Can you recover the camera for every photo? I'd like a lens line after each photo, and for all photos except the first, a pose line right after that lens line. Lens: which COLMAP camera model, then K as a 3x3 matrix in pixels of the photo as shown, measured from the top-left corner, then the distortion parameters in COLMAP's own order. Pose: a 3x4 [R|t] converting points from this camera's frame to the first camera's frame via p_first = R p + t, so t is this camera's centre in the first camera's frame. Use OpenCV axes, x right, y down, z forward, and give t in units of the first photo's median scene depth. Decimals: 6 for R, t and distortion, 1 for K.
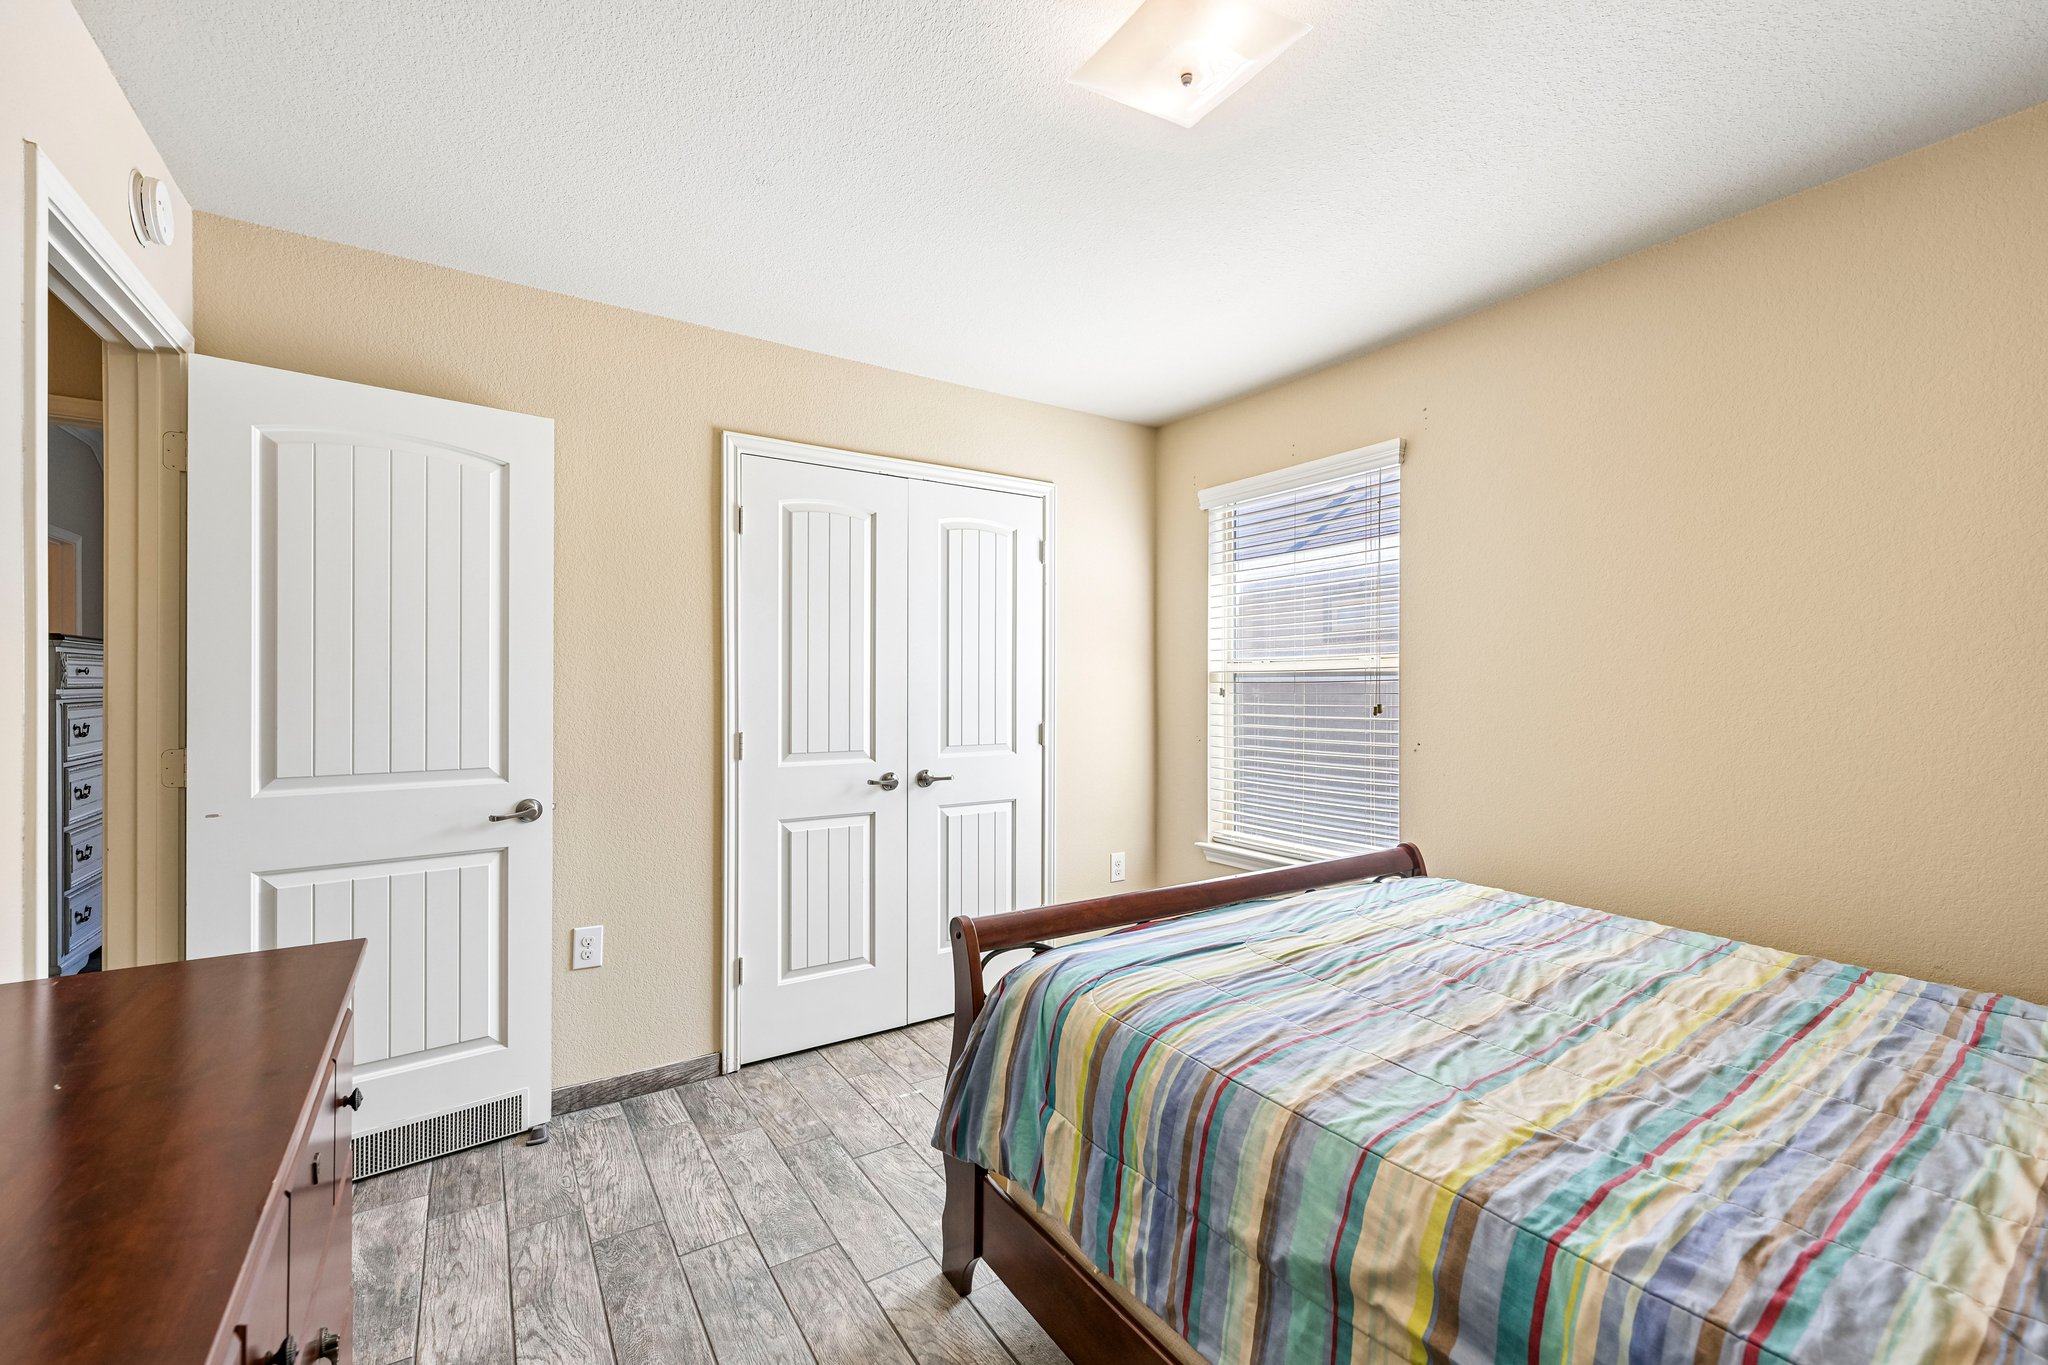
lens RADIAL K [[833.1, 0, 1024.0], [0, 833.1, 682.5], [0, 0, 1]] dist [0.000092, 0.000081]
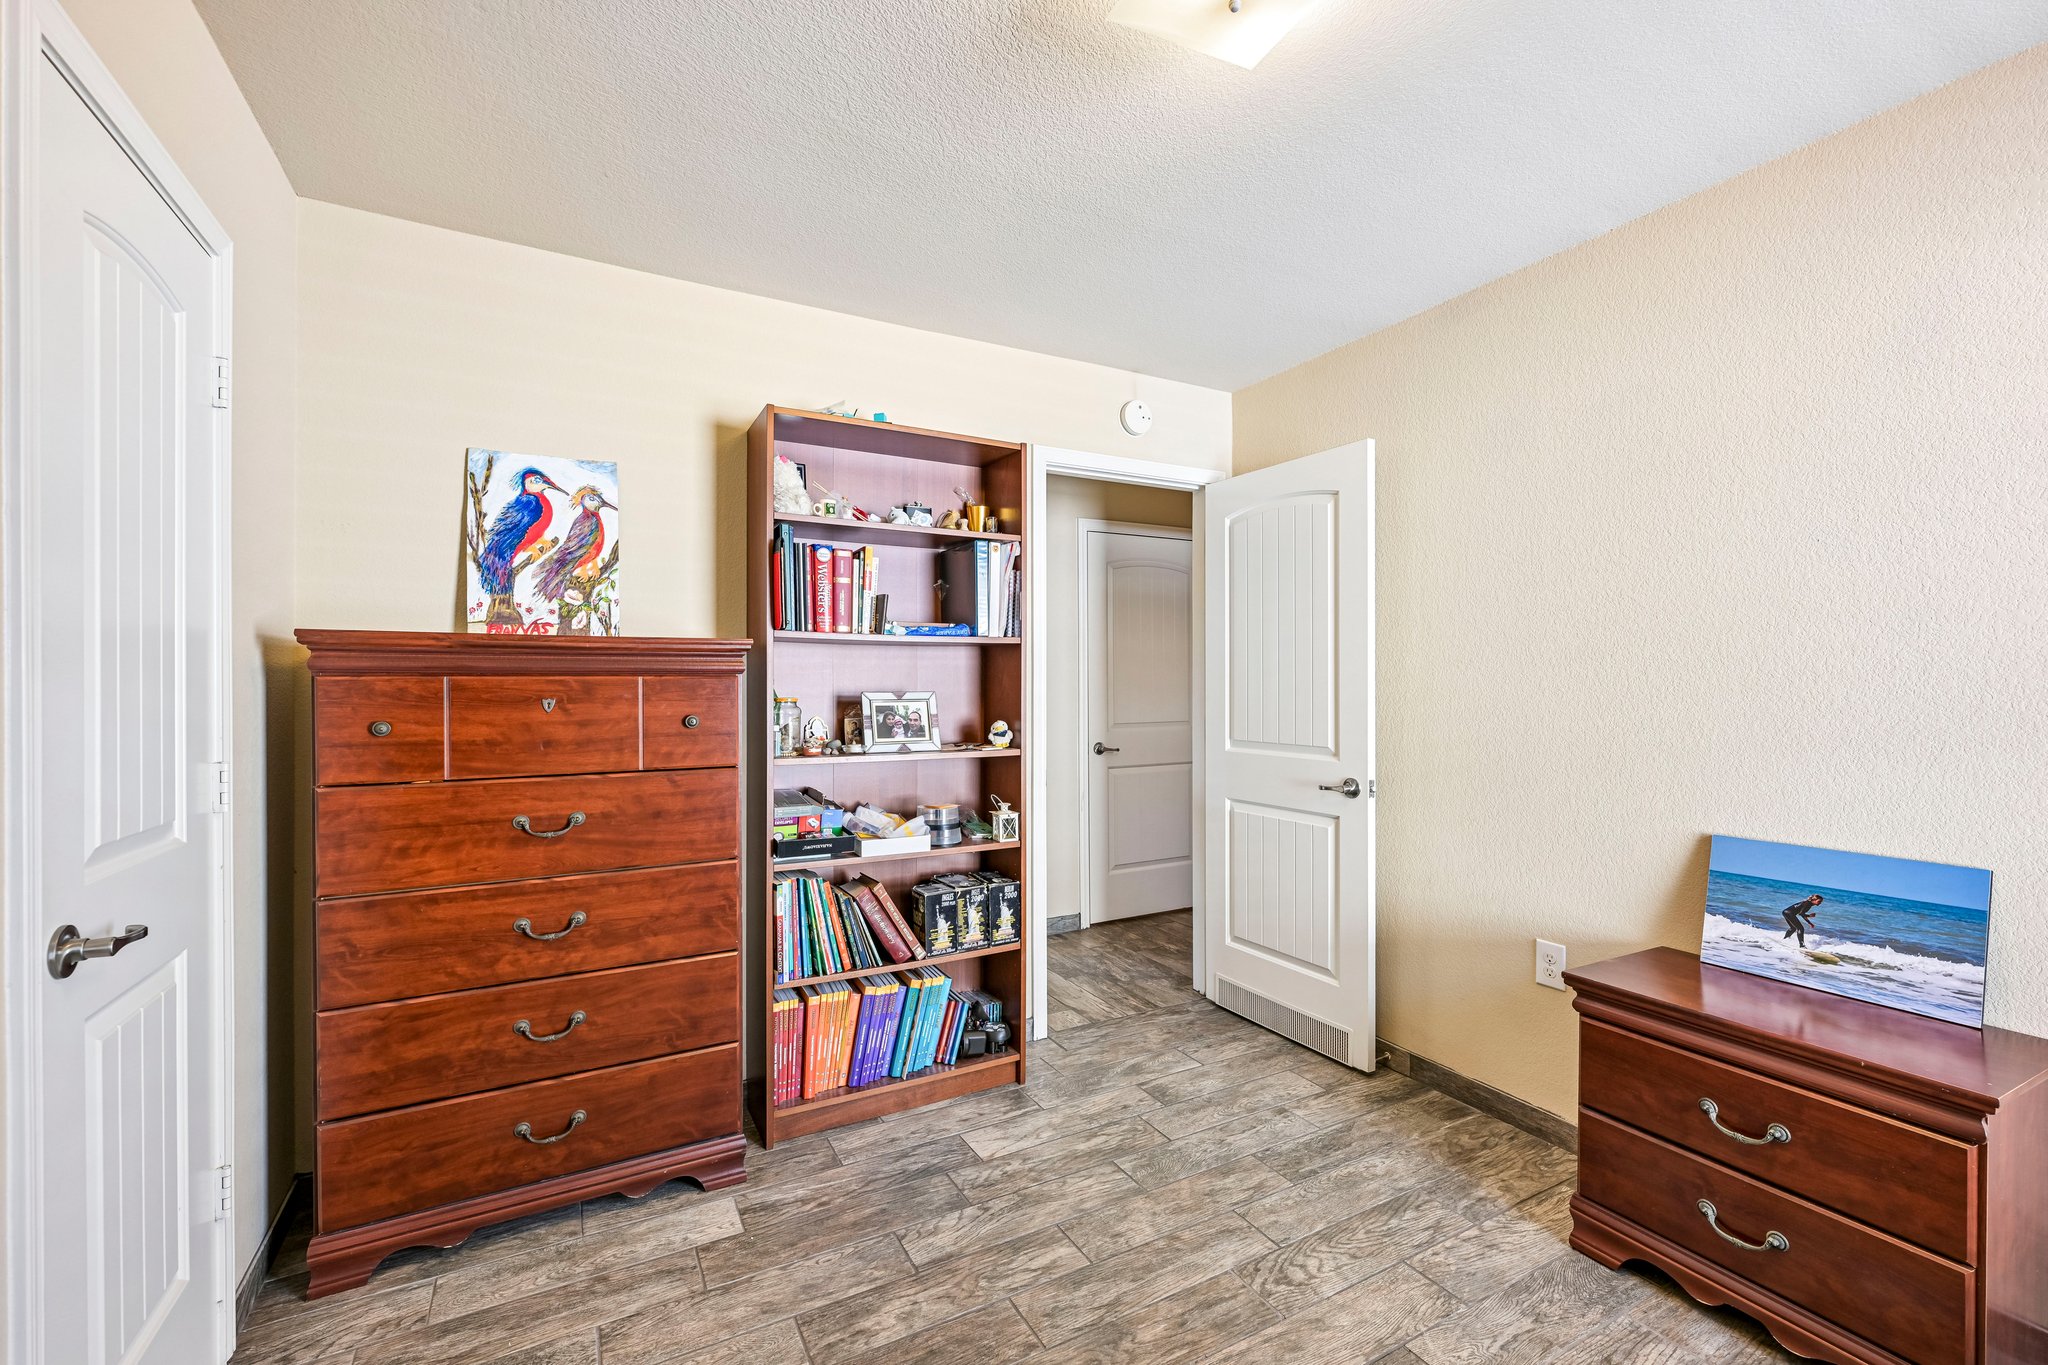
lens RADIAL K [[833.1, 0, 1024.0], [0, 833.1, 682.5], [0, 0, 1]] dist [0.000092, 0.000081]
pose [[-0.077716, -0.009443, -0.996931, 0.676174], [-0.001299, 0.999955, -0.009371, 0.022279], [0.996975, 0.000566, -0.077725, 0.729802]]
